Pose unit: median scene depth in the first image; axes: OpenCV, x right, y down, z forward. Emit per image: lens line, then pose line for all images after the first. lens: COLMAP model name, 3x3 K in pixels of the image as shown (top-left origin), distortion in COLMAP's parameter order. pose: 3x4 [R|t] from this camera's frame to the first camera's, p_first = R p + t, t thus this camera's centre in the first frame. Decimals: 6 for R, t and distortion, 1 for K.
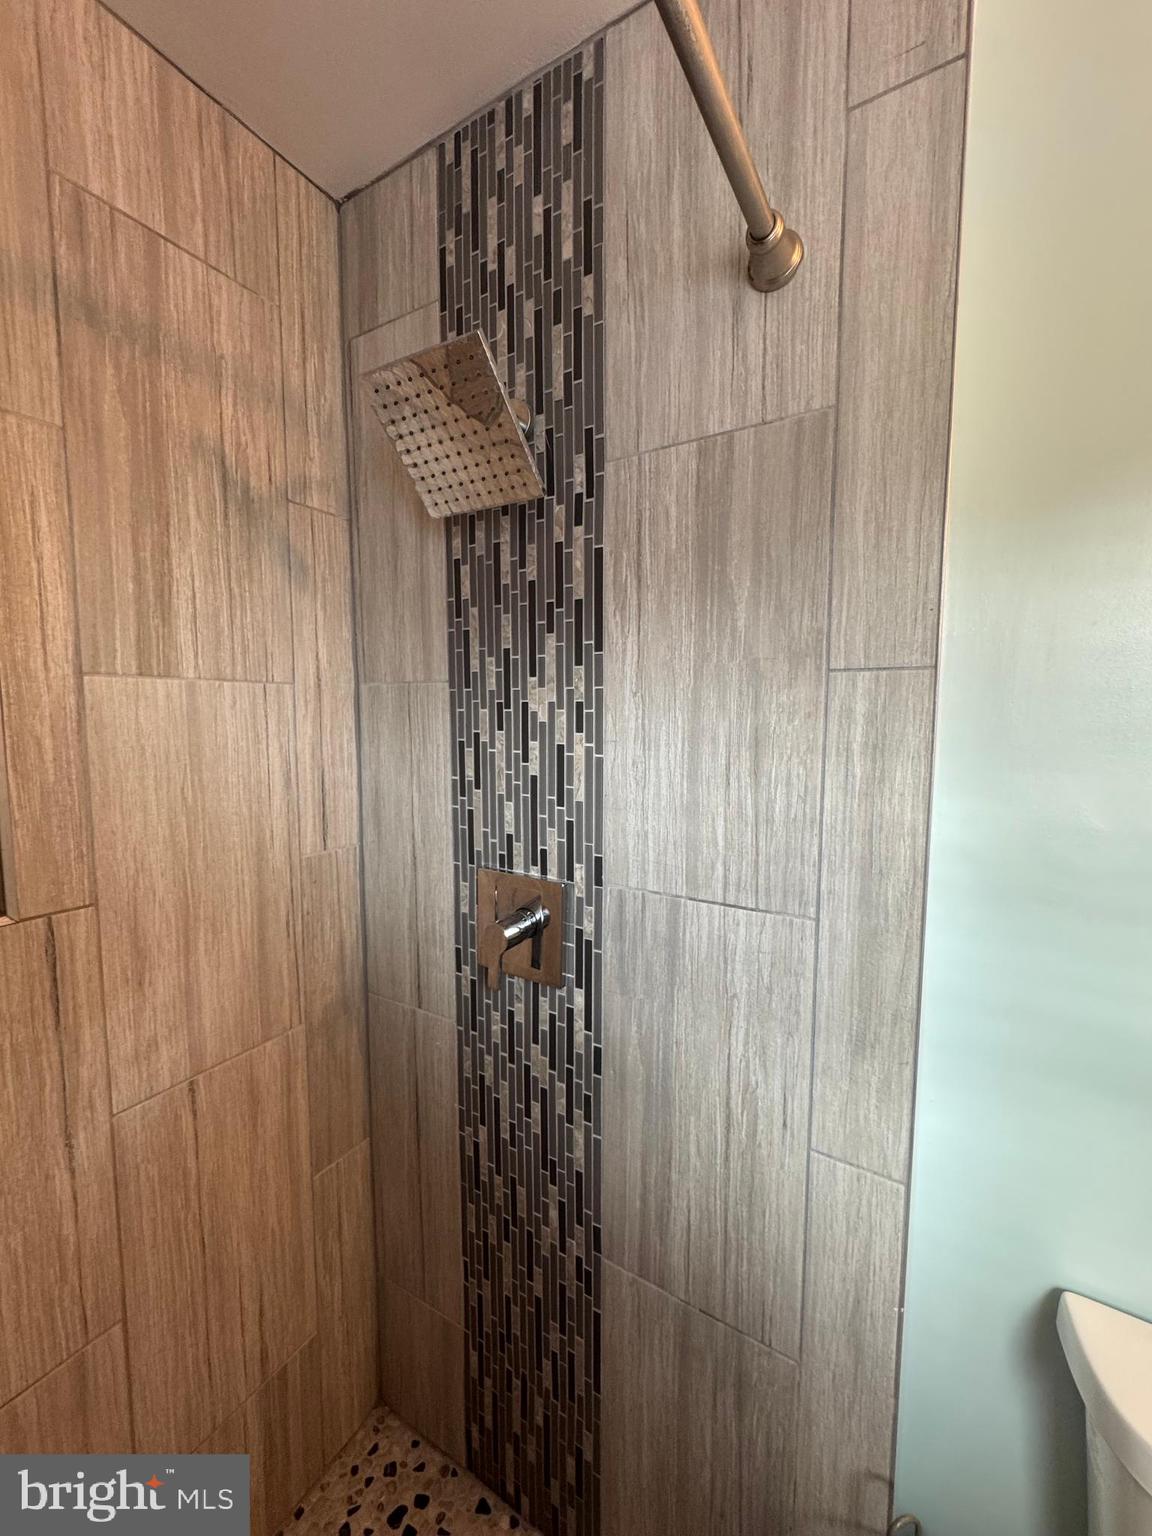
lens RADIAL K [[617.3, 0, 580.2], [0, 617.3, 766.9], [0, 0, 1]] dist [-0.004084, 0.000778]
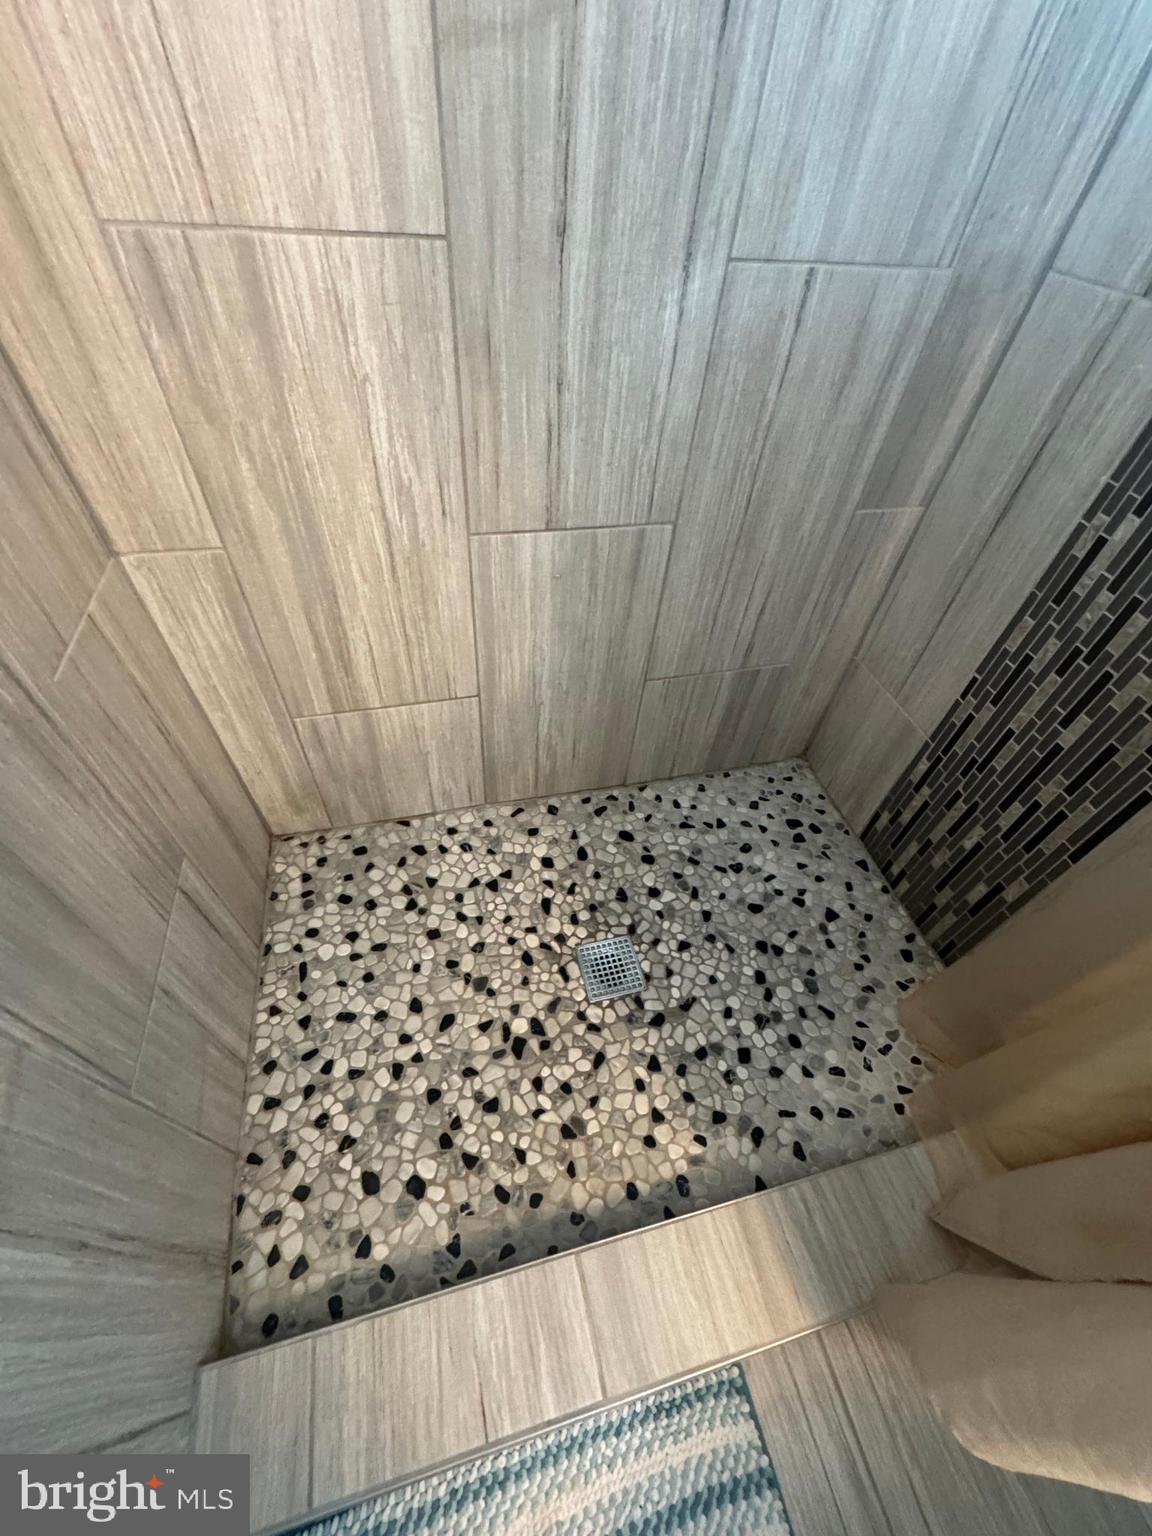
lens RADIAL K [[617.3, 0, 576.8], [0, 617.3, 767.1], [0, 0, 1]] dist [-0.004084, 0.000778]
pose [[0.708009, 0.557809, -0.433096, -0.153858], [-0.126492, 0.703523, 0.699325, 0.405576], [0.694783, -0.440345, 0.568659, 0.096916]]
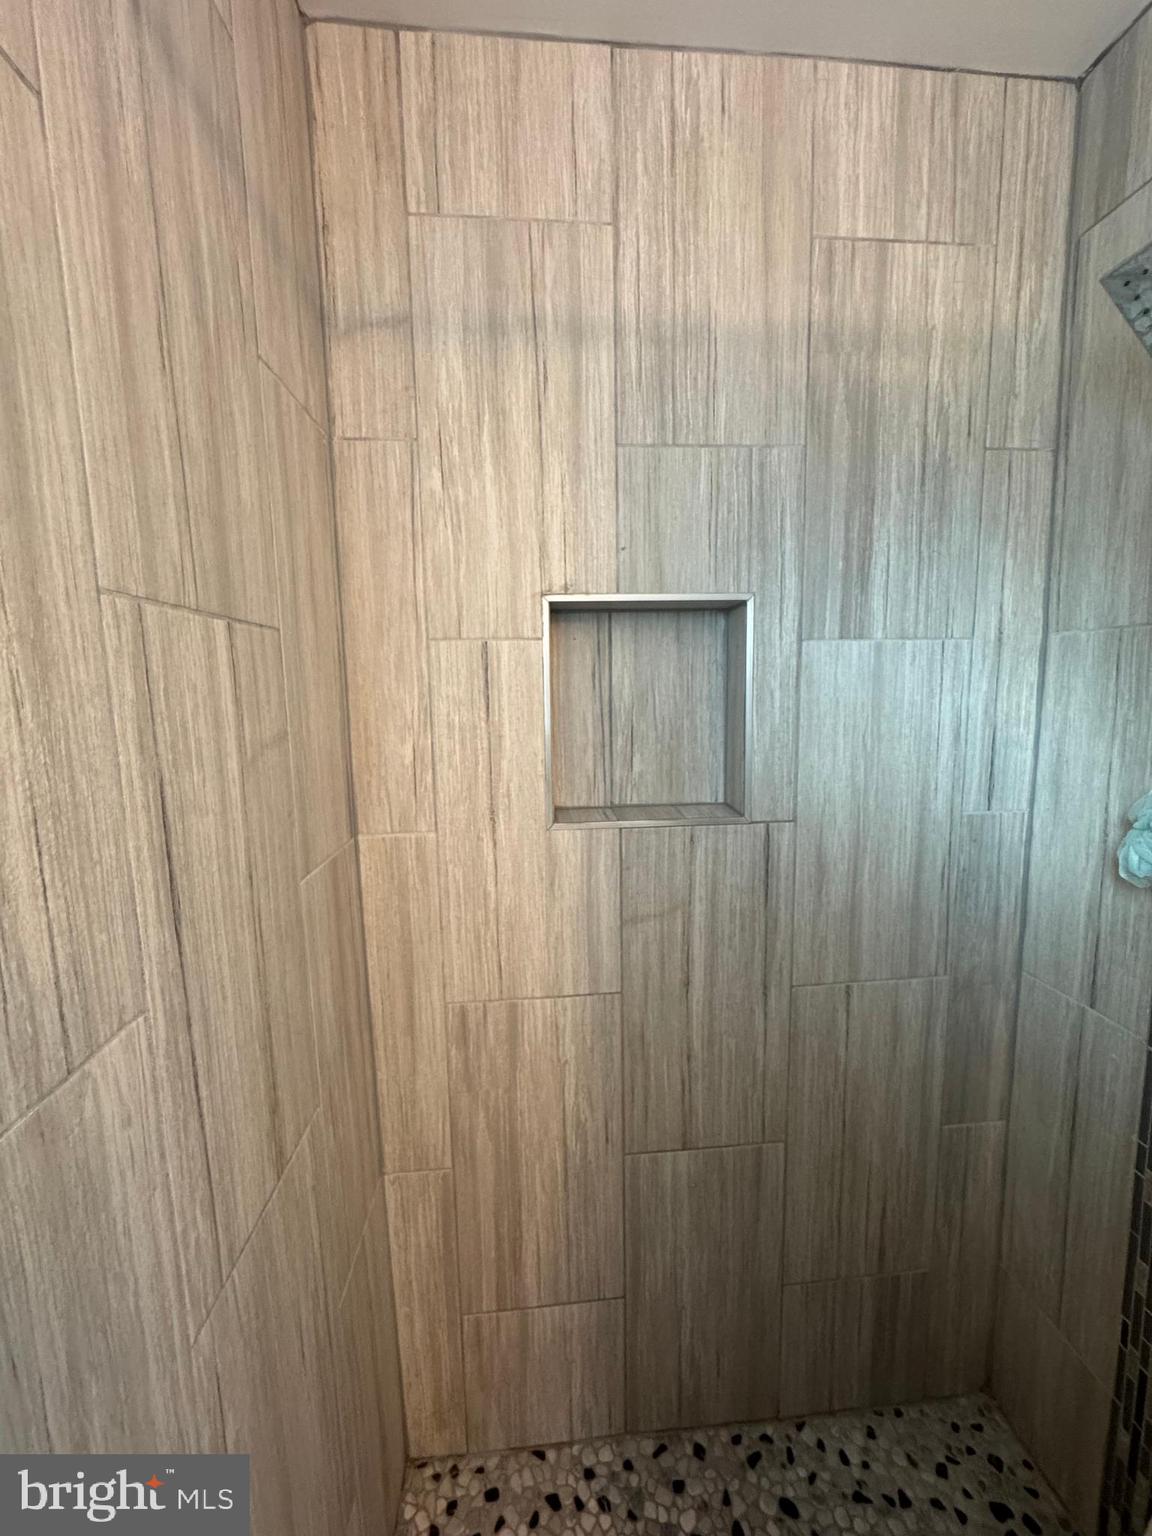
lens RADIAL K [[617.3, 0, 579.4], [0, 617.3, 767.4], [0, 0, 1]] dist [-0.004084, 0.000778]
pose [[0.586618, 0.090786, -0.804759, -0.019571], [-0.049913, 0.995861, 0.075961, 0.028237], [0.808324, -0.004392, 0.588721, -0.096807]]
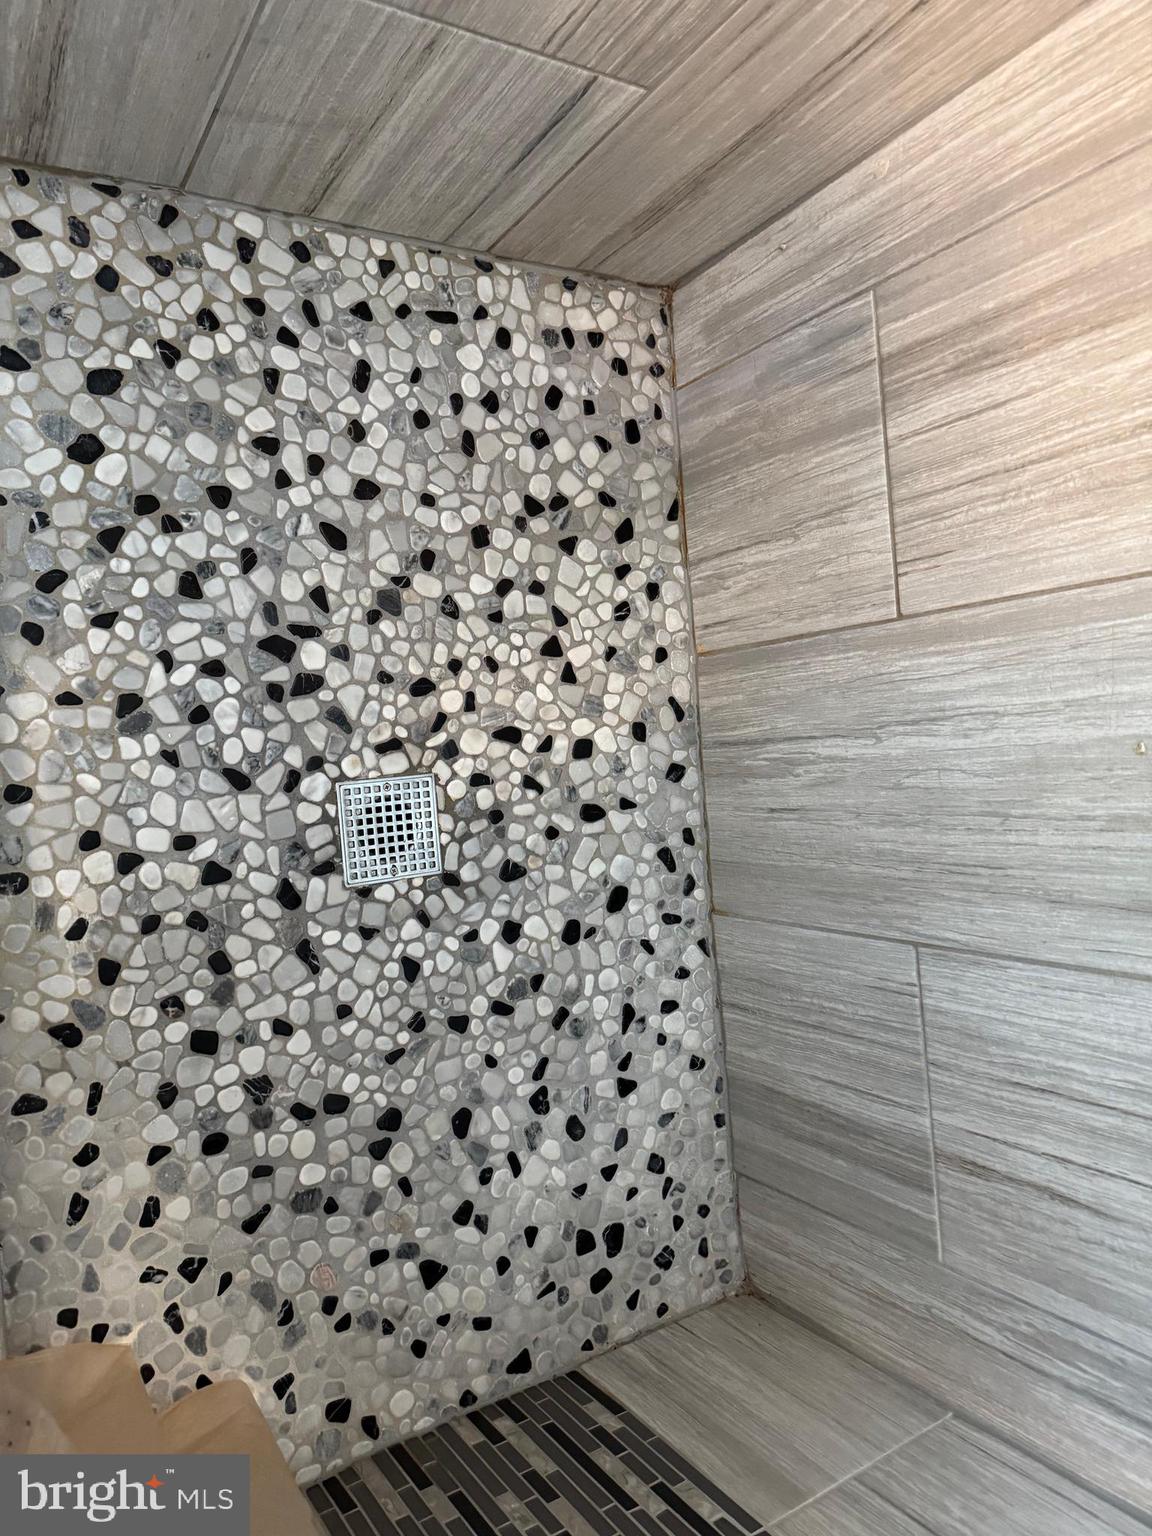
lens RADIAL K [[1076.8, 0, 569.4], [0, 1076.8, 759.1], [0, 0, 1]] dist [0.053212, -0.073764]
pose [[-0.686757, 0.579086, -0.439345, -0.079489], [-0.562341, -0.040282, 0.825924, 0.422326], [0.460583, 0.814270, 0.353308, 0.243977]]
